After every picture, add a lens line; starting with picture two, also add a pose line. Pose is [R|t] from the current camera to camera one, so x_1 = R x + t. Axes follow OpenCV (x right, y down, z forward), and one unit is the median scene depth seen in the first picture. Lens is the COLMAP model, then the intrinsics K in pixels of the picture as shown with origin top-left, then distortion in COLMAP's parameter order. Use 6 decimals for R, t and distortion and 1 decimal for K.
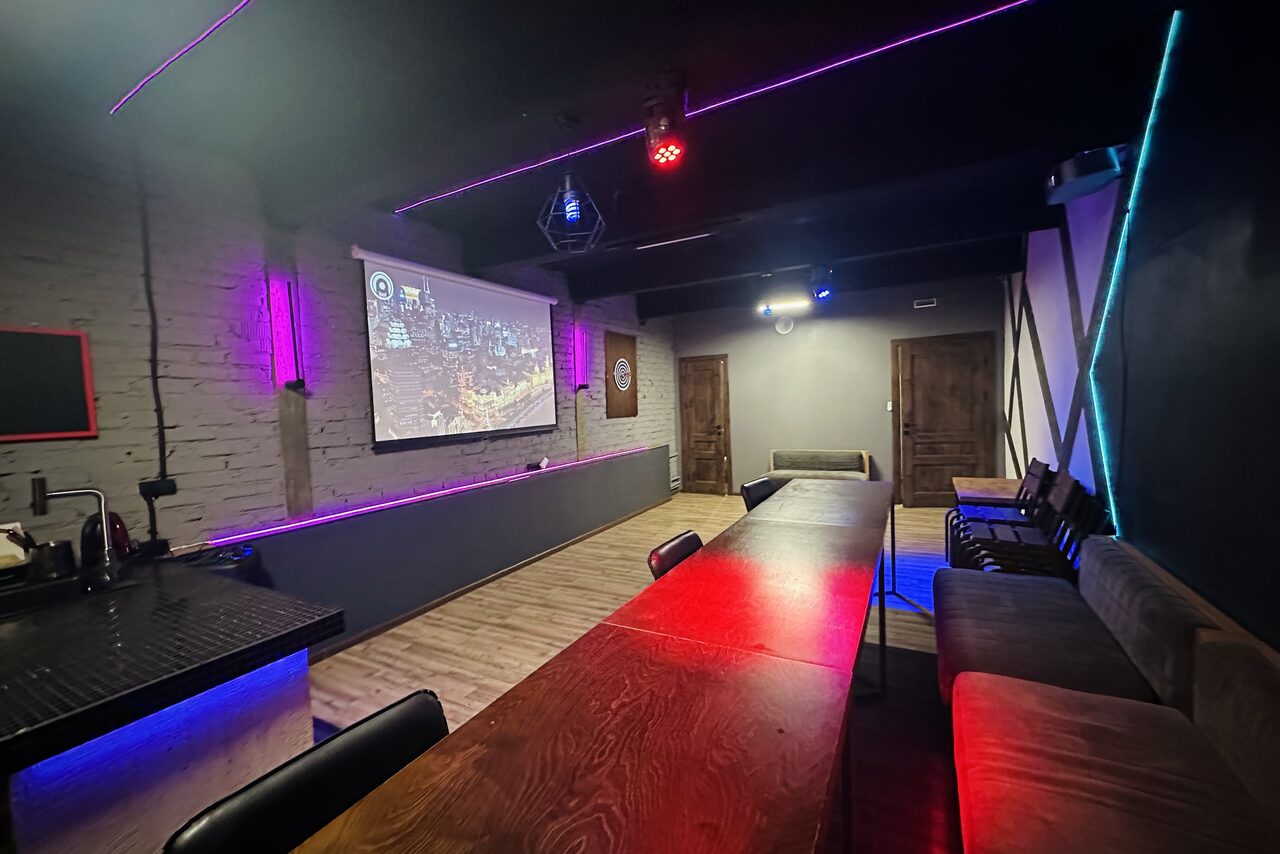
lens RADIAL K [[508.8, 0, 638.9], [0, 508.8, 425.8], [0, 0, 1]] dist [-0.001448, 0.000116]
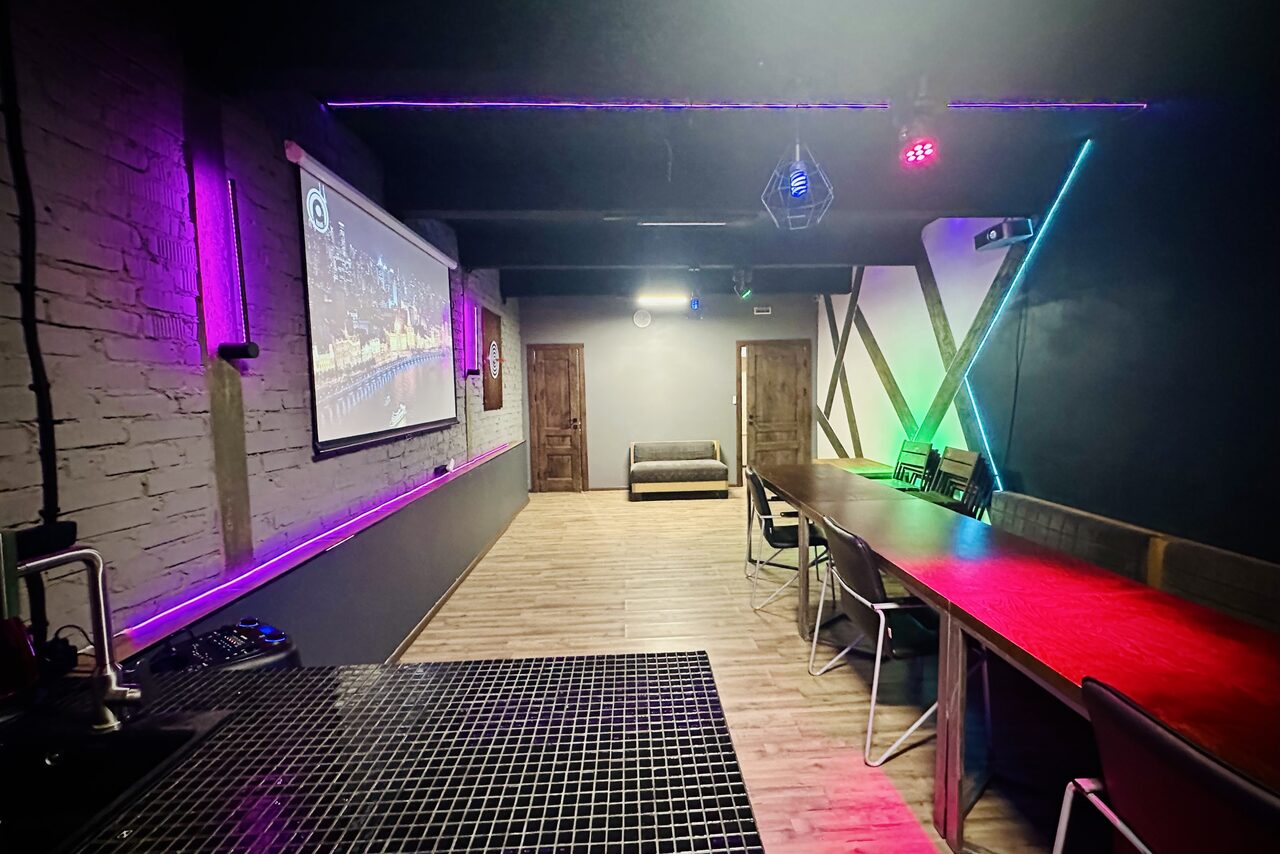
lens RADIAL K [[532.3, 0, 651.6], [0, 532.3, 428.9], [0, 0, 1]] dist [-0.001263, 0.000744]
pose [[0.855929, -0.016823, 0.516819, -0.467400], [0.008786, 0.999799, 0.017994, 0.004141], [-0.517018, -0.010860, 0.855906, 0.156682]]
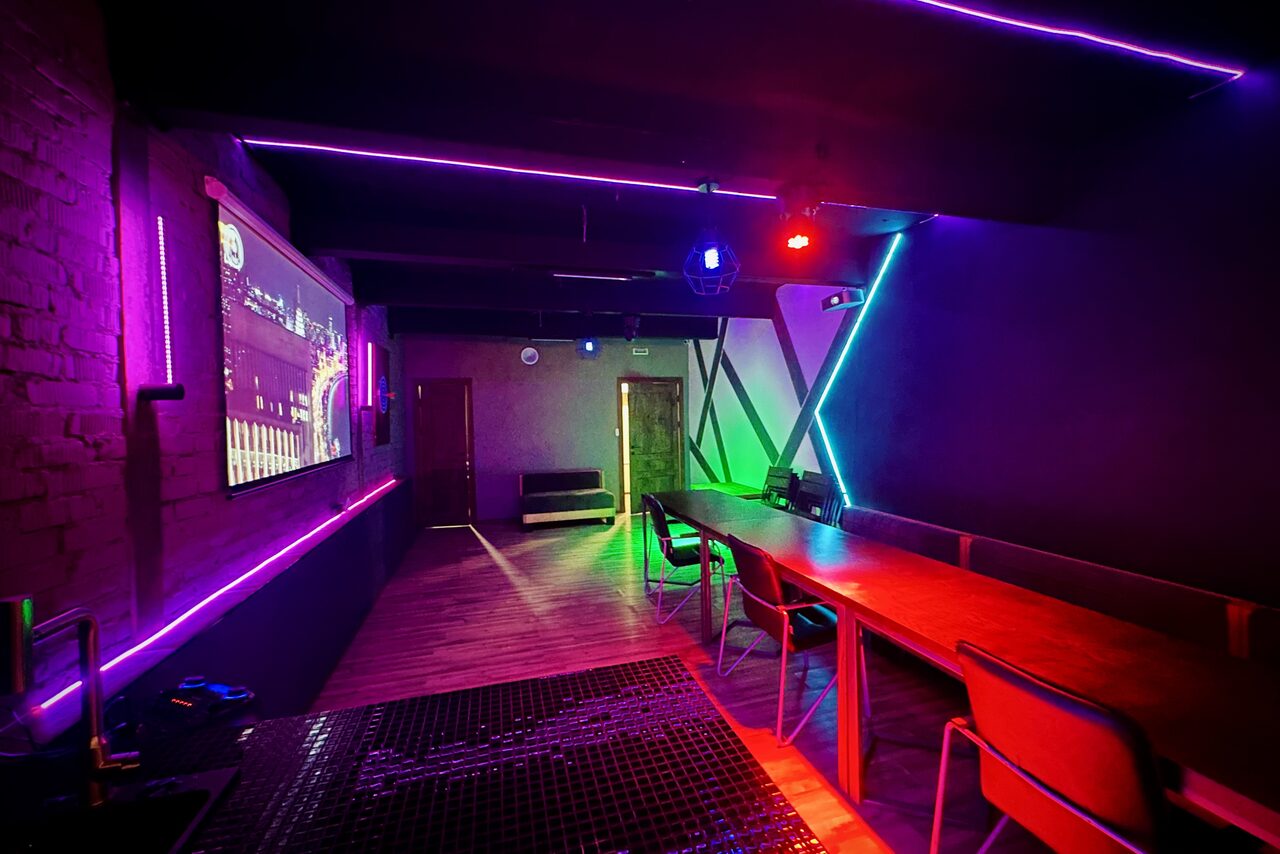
lens RADIAL K [[508.8, 0, 640.1], [0, 508.8, 426.3], [0, 0, 1]] dist [-0.001448, 0.000116]
pose [[0.711961, 0.008655, 0.702166, -0.555879], [0.027381, 0.998821, -0.040075, -0.004123], [-0.701685, 0.047758, 0.710885, 0.169826]]
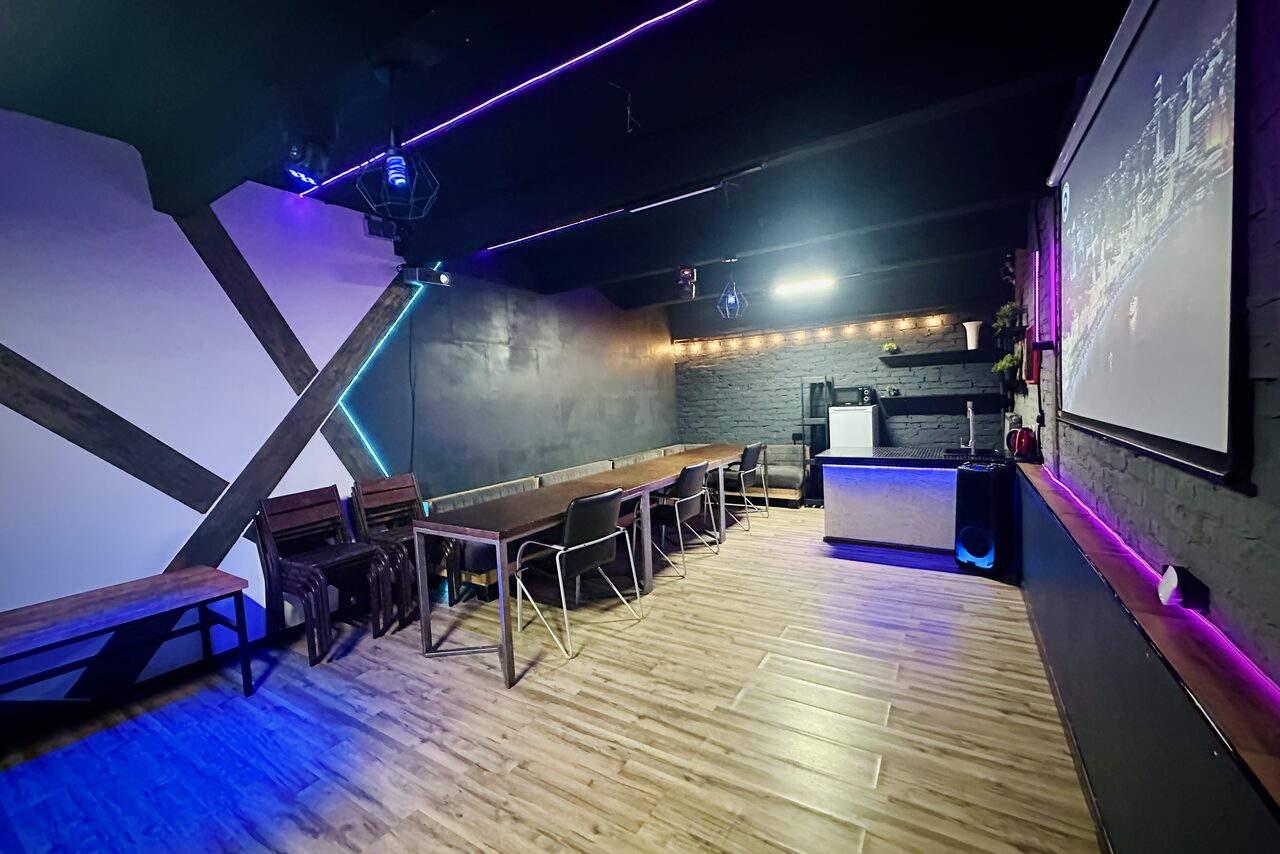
lens RADIAL K [[508.8, 0, 640.3], [0, 508.8, 425.4], [0, 0, 1]] dist [-0.001448, 0.000116]
pose [[-0.994199, 0.084345, 0.066739, 0.081711], [0.090807, 0.990776, 0.100585, -0.080122], [-0.057639, 0.106062, -0.992688, 1.698645]]
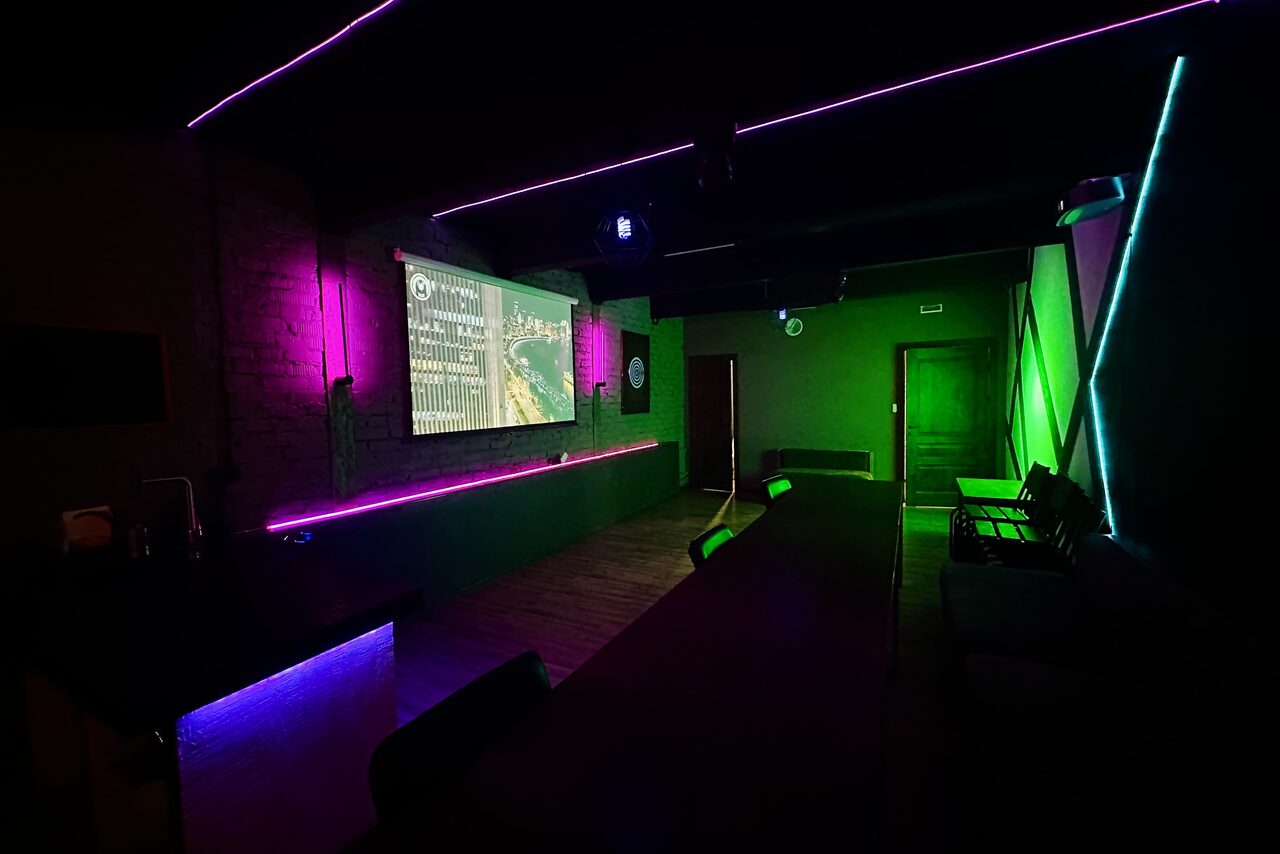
lens RADIAL K [[508.8, 0, 639.4], [0, 508.8, 427.2], [0, 0, 1]] dist [-0.001448, 0.000116]
pose [[0.999841, 0.017072, 0.005102, -0.051598], [-0.017135, 0.999775, 0.012531, -0.006447], [-0.004887, -0.012616, 0.999908, -0.051796]]
